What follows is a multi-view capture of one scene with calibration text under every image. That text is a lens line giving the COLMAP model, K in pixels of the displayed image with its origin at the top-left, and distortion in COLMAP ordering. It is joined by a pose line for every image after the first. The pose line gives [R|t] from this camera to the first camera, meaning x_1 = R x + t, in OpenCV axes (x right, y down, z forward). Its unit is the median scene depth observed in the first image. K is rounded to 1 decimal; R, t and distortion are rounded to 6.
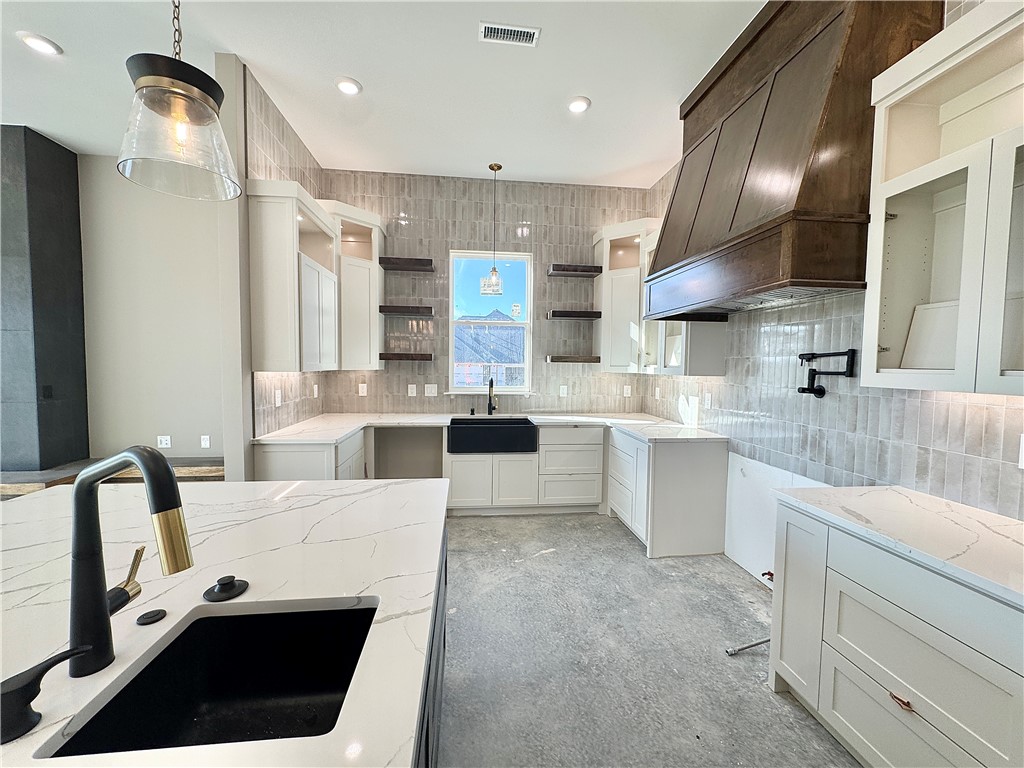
lens RADIAL K [[410.6, 0, 508.4], [0, 410.6, 385.0], [0, 0, 1]] dist [-0.005069, 0.000608]
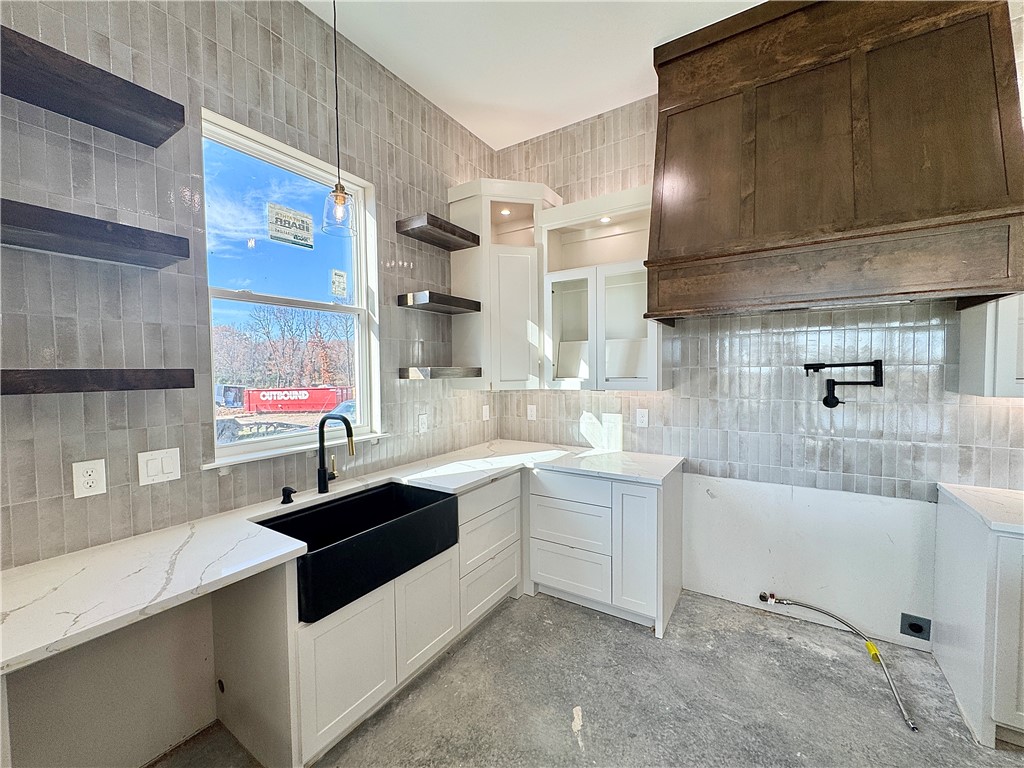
lens RADIAL K [[410.6, 0, 514.0], [0, 410.6, 384.9], [0, 0, 1]] dist [-0.005069, 0.000608]
pose [[0.626140, -0.050162, 0.778096, -0.292018], [0.061264, 0.998008, 0.015039, -0.050138], [-0.777300, 0.038252, 0.627966, 0.555500]]
